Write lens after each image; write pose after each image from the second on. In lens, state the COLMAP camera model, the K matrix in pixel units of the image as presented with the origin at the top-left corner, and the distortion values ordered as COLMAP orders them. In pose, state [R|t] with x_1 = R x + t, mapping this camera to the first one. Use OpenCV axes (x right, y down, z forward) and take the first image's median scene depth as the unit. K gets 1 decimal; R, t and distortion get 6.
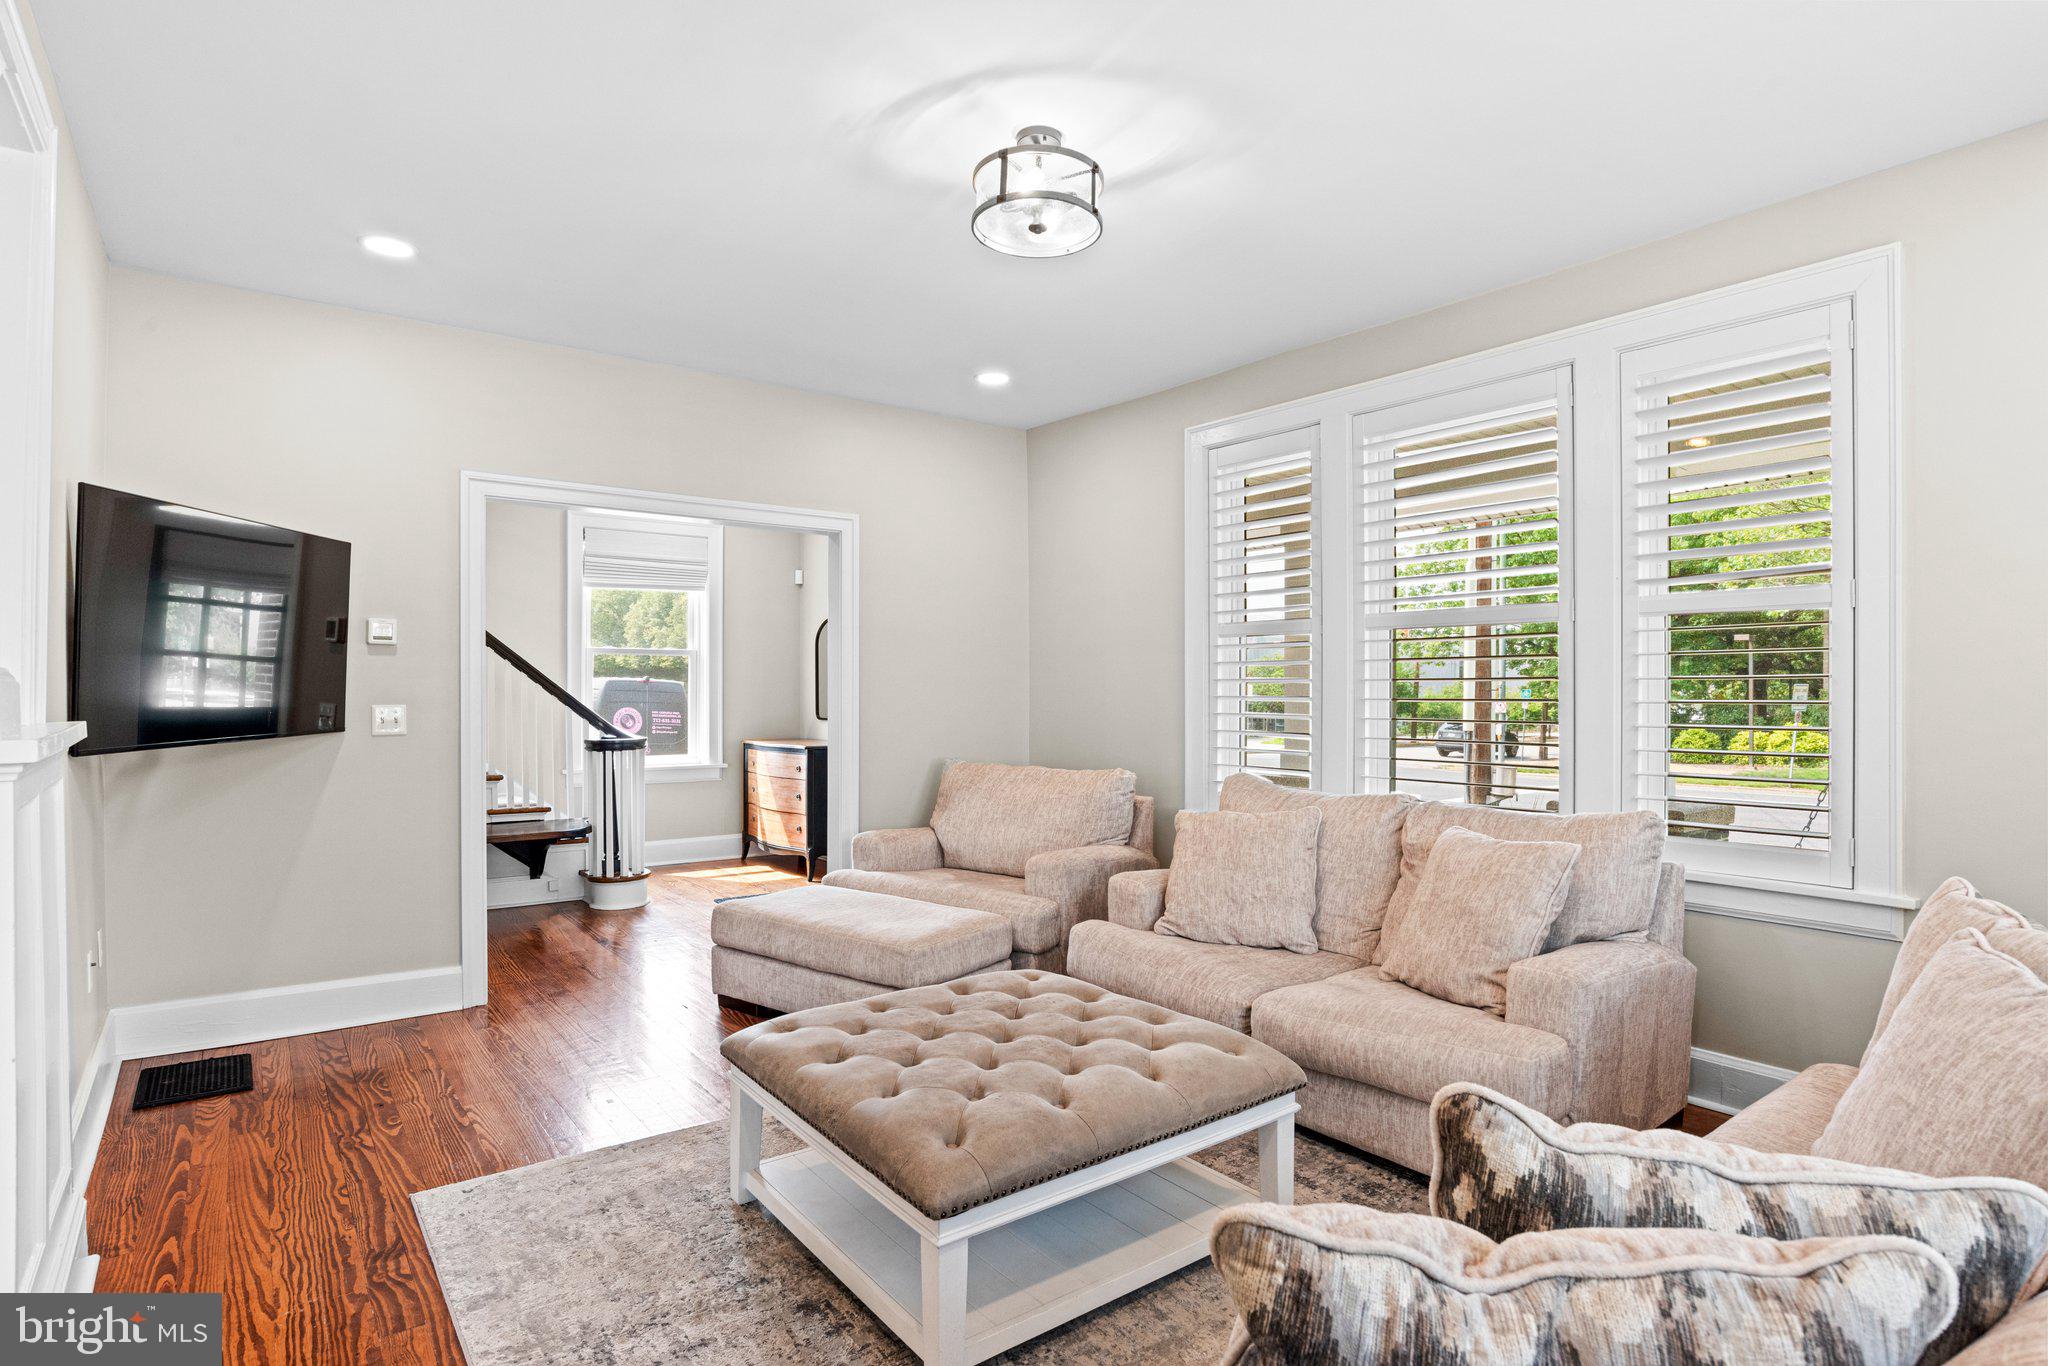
lens RADIAL K [[1064.1, 0, 1024.0], [0, 1064.1, 683.0], [0, 0, 1]] dist [0.001001, 0.000174]
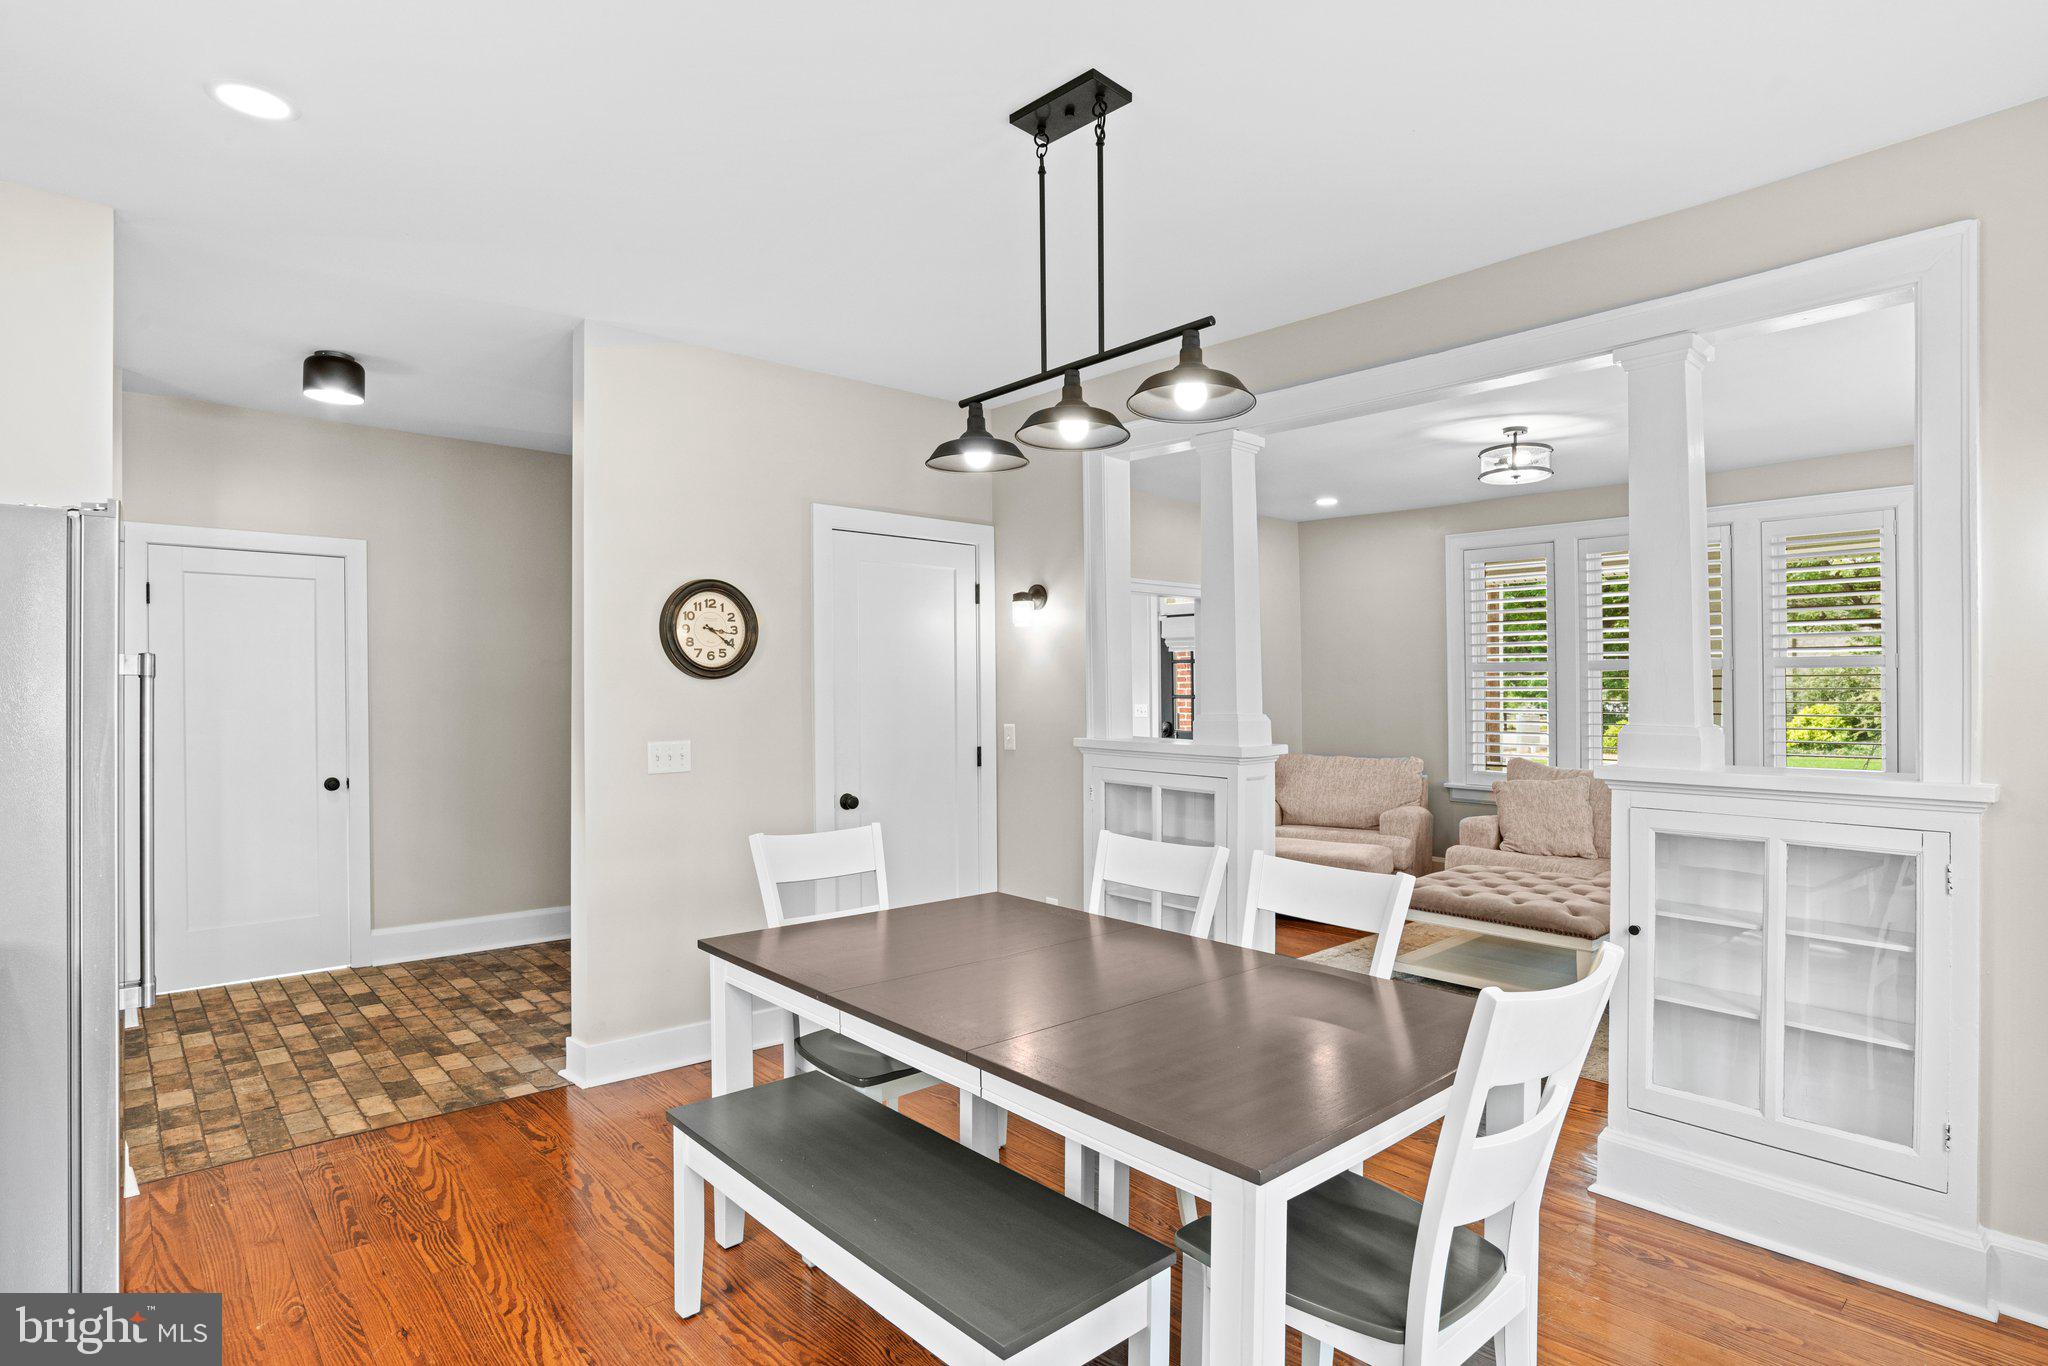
lens RADIAL K [[1064.1, 0, 1024.0], [0, 1064.1, 683.0], [0, 0, 1]] dist [0.001001, 0.000174]
pose [[0.994893, 0.000498, 0.100932, -0.670823], [-0.000266, 0.999997, -0.002308, -0.024943], [-0.100933, 0.002270, 0.994891, -0.517178]]
